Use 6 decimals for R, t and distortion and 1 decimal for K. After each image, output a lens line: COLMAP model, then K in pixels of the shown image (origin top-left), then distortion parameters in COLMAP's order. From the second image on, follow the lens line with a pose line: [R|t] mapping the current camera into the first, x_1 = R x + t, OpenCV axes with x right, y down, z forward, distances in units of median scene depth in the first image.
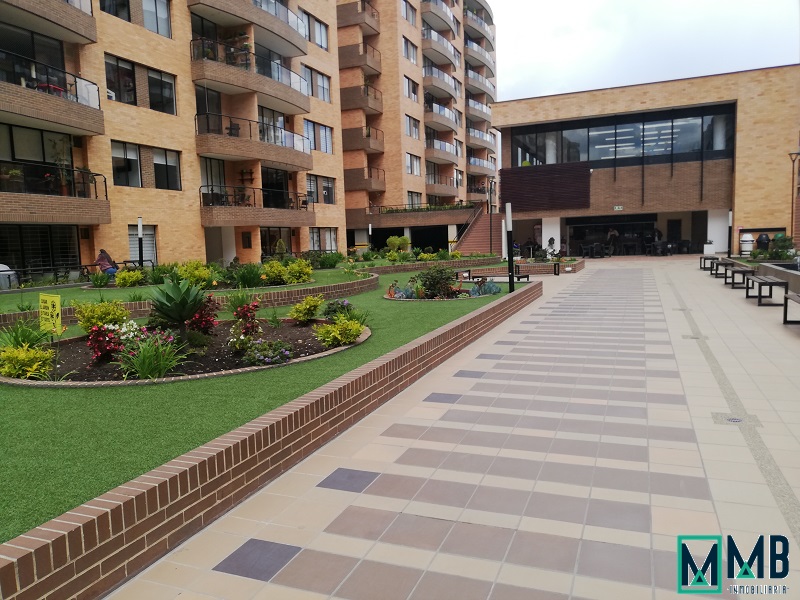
lens RADIAL K [[609.3, 0, 403.1], [0, 609.3, 303.9], [0, 0, 1]] dist [0.009536, 0.001861]
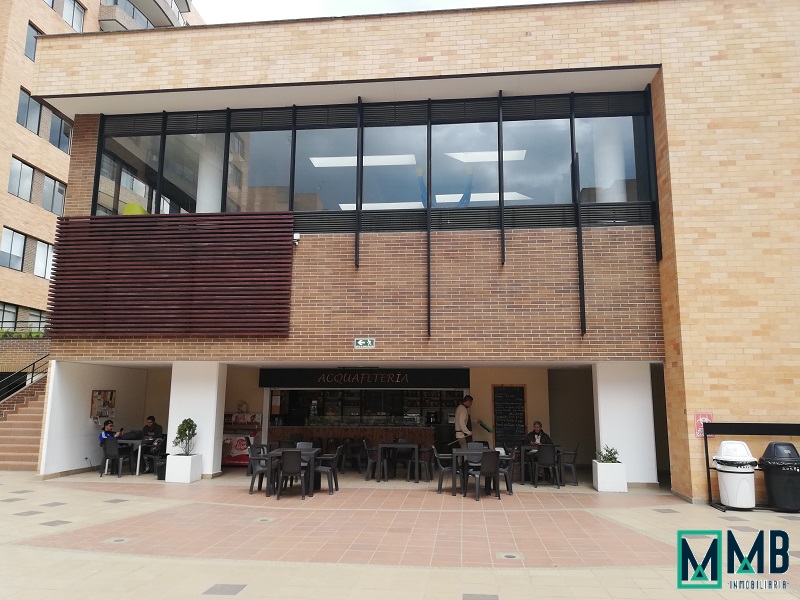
lens RADIAL K [[614.9, 0, 399.4], [0, 614.9, 285.0], [0, 0, 1]] dist [0.000249, -0.001081]
pose [[0.963717, 0.092539, 0.250371, 0.287072], [-0.015828, 0.956143, -0.292471, -0.088099], [-0.266455, 0.277896, 0.922917, 0.674778]]
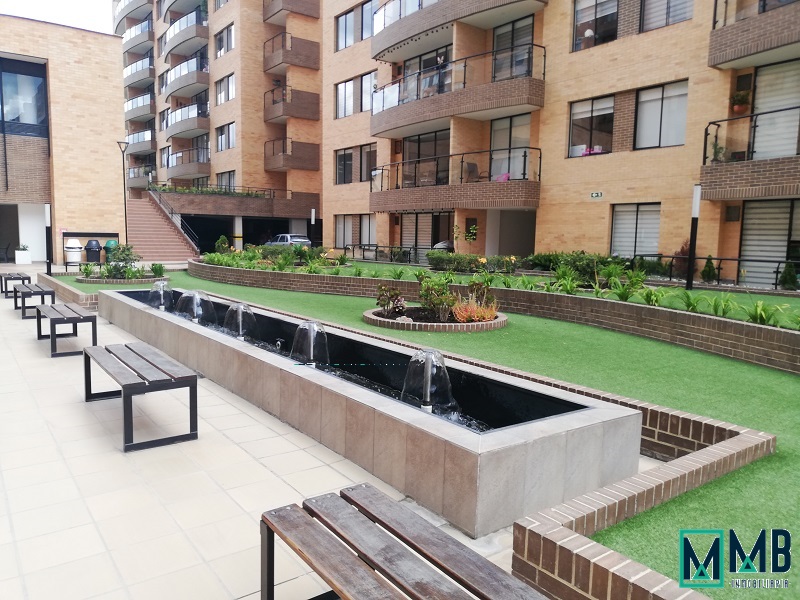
lens RADIAL K [[609.3, 0, 403.1], [0, 609.3, 303.9], [0, 0, 1]] dist [0.009536, 0.001861]
pose [[0.534503, -0.045078, 0.843964, 0.118826], [0.048957, 0.998551, 0.022329, -0.026617], [-0.843747, 0.029383, 0.535936, 0.215801]]
